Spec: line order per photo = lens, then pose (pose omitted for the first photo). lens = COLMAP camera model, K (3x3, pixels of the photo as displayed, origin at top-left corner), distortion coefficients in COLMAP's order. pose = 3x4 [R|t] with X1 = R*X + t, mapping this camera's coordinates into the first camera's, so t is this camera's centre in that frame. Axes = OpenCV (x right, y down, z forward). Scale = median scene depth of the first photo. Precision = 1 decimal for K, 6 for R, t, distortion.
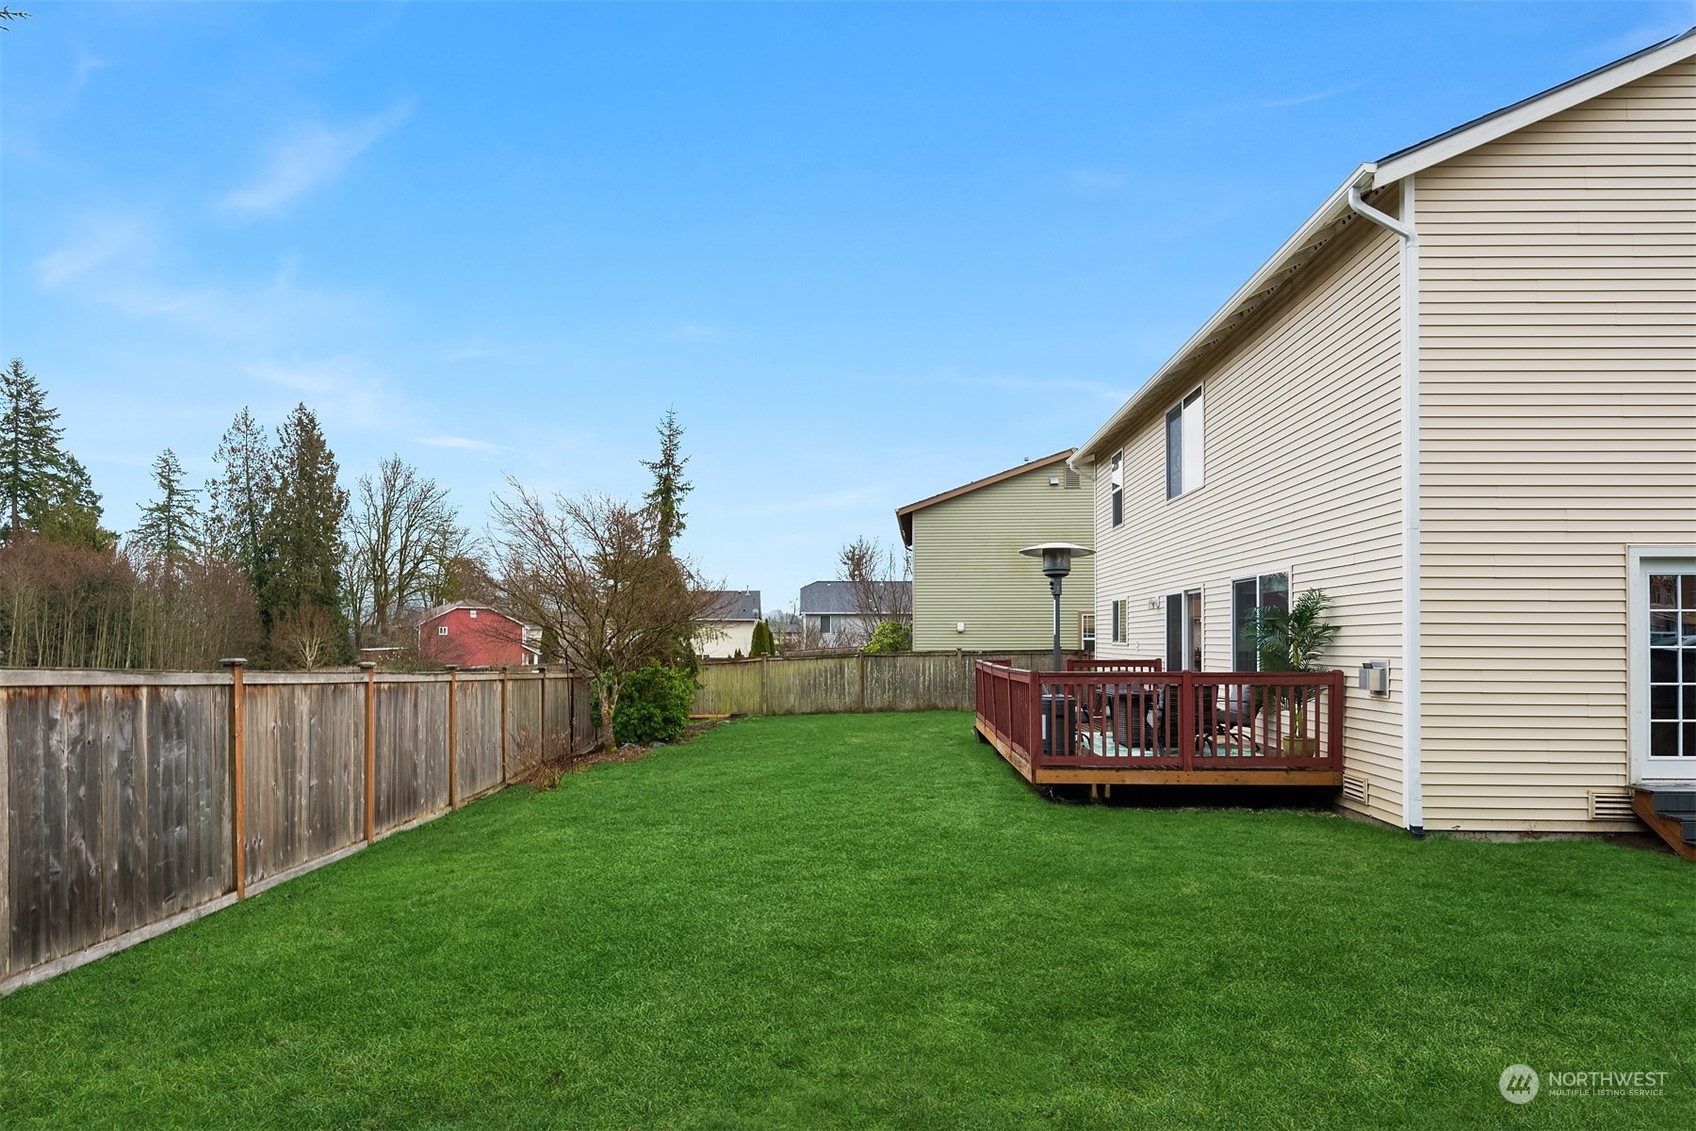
lens RADIAL K [[906.4, 0, 838.9], [0, 906.4, 624.4], [0, 0, 1]] dist [-0.005907, -0.002420]
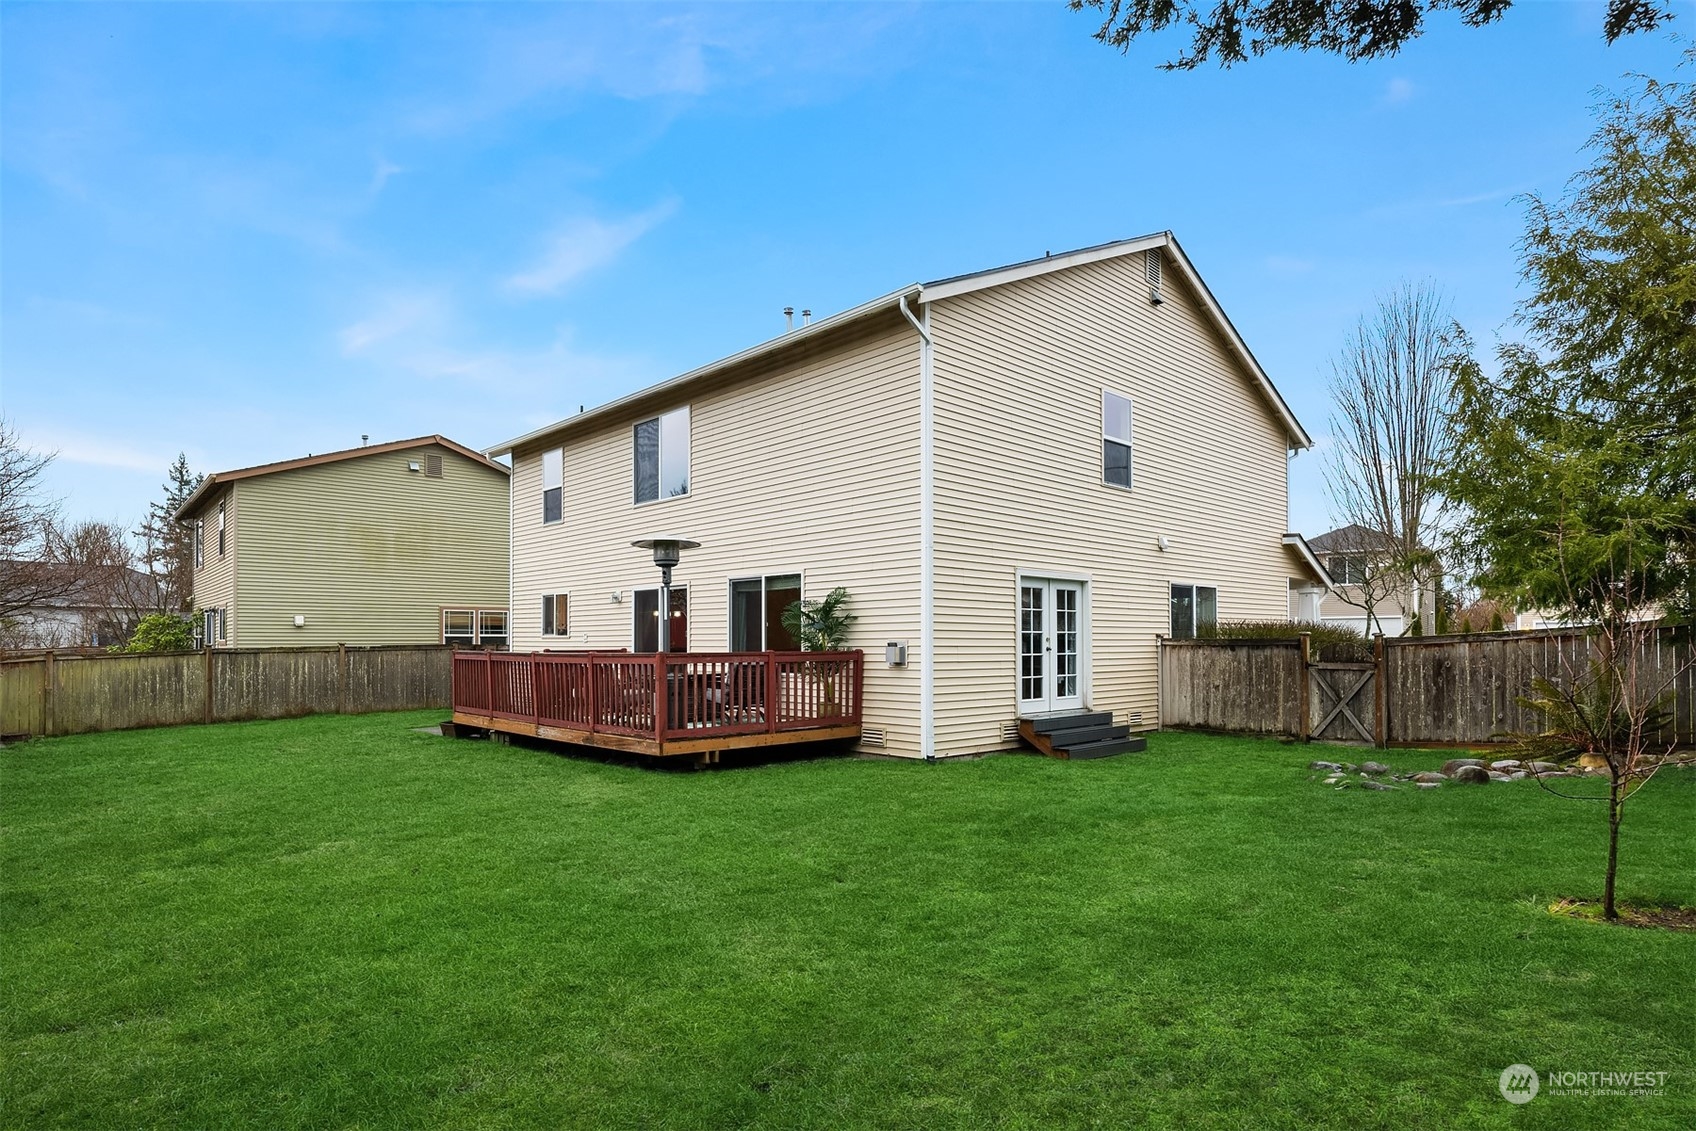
lens RADIAL K [[906.4, 0, 838.9], [0, 906.4, 624.4], [0, 0, 1]] dist [-0.005907, -0.002420]
pose [[0.695202, 0.014044, 0.718677, -0.402642], [-0.011299, 0.999899, -0.008610, 0.024389], [-0.718726, -0.002135, 0.695290, 0.091485]]
